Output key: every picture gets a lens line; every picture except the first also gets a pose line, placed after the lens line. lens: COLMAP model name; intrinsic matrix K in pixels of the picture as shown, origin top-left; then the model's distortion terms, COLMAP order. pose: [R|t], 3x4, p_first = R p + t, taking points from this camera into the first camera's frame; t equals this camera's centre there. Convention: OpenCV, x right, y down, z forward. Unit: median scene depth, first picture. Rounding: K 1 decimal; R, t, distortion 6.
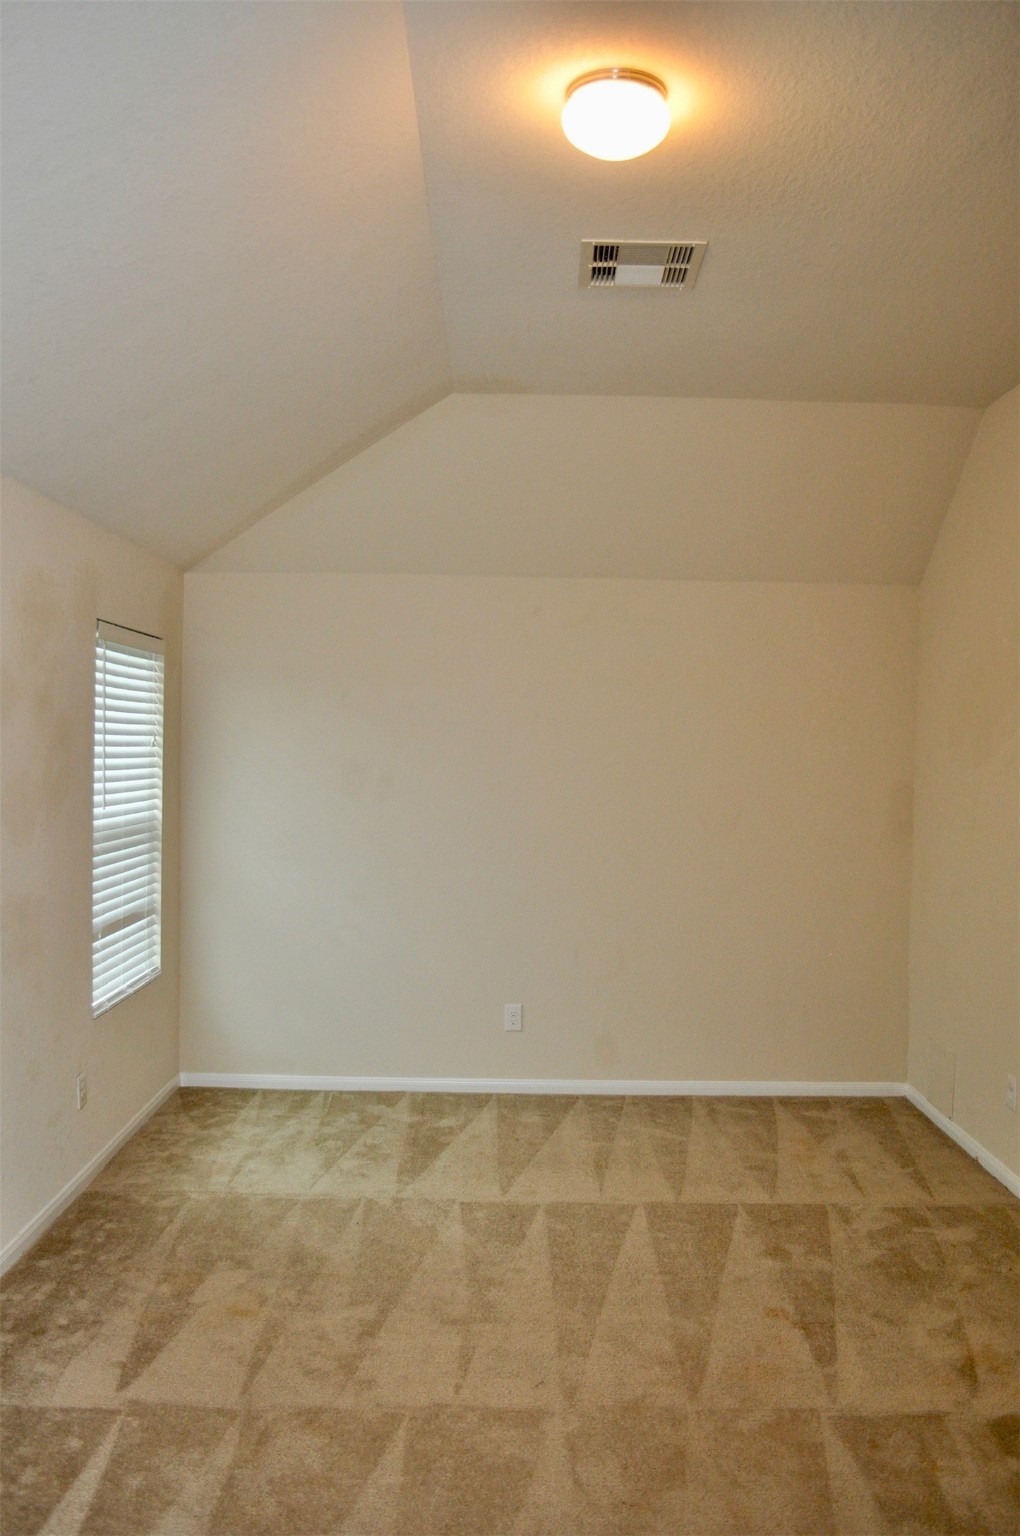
lens RADIAL K [[1230.1, 0, 513.0], [0, 1230.1, 753.2], [0, 0, 1]] dist [-0.089965, 0.018532]
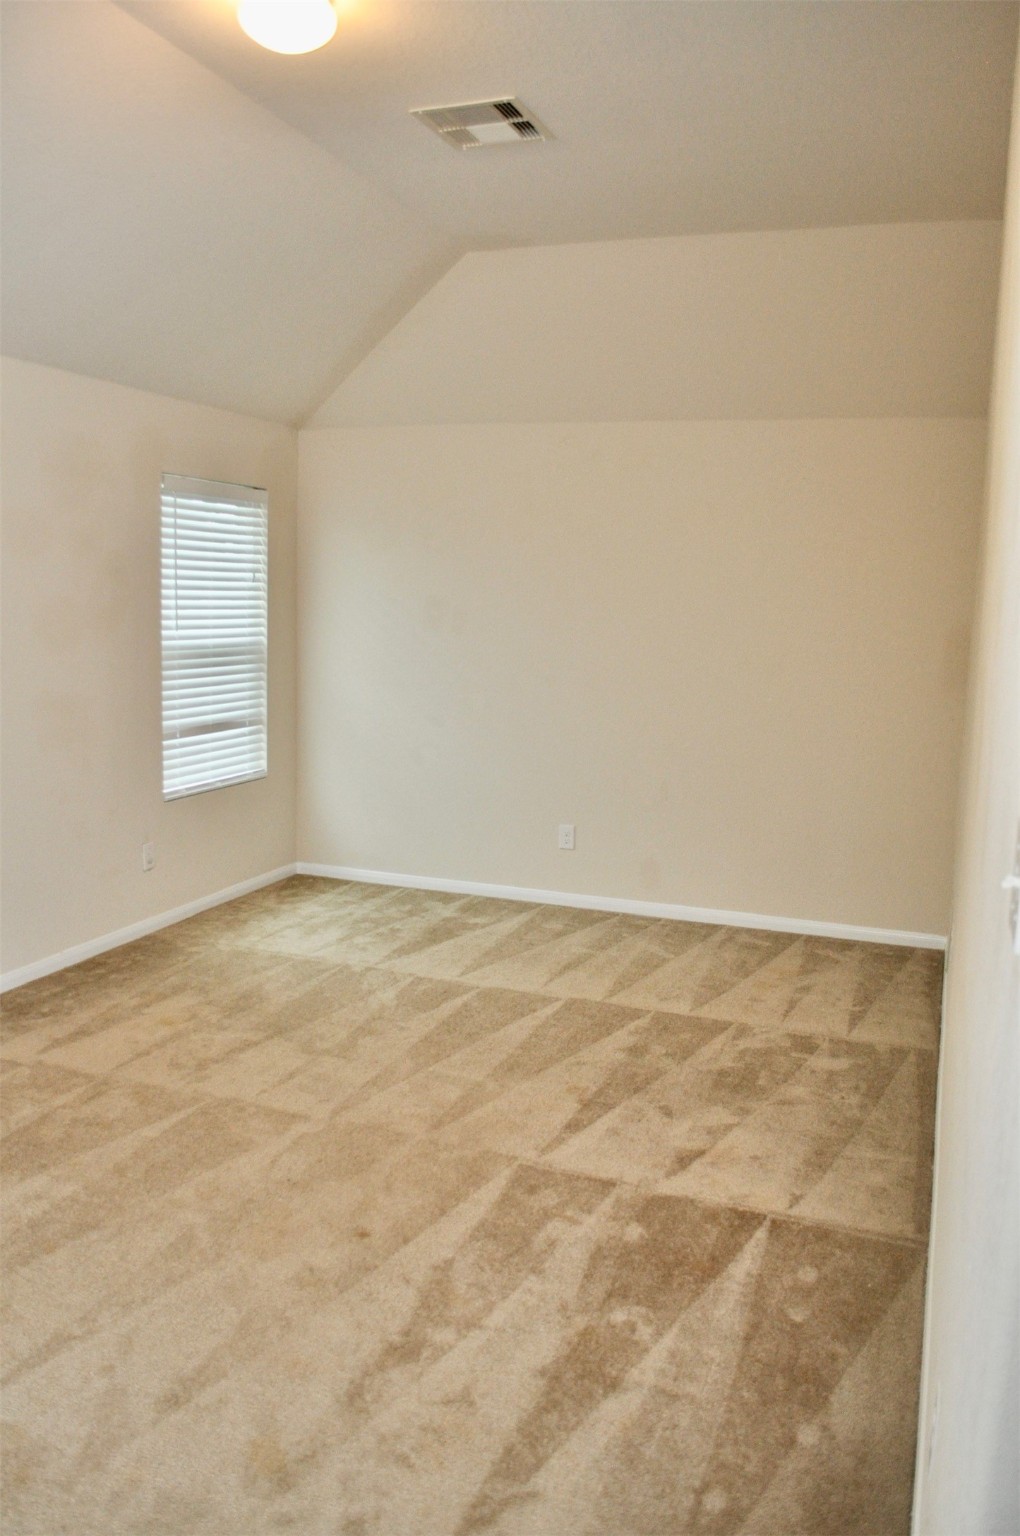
lens RADIAL K [[1230.1, 0, 502.8], [0, 1230.1, 781.1], [0, 0, 1]] dist [-0.089965, 0.018532]
pose [[0.934561, 0.065150, -0.349787, 0.404054], [-0.015569, 0.989639, 0.142729, 0.014470], [0.355462, -0.127943, 0.925893, -0.031517]]
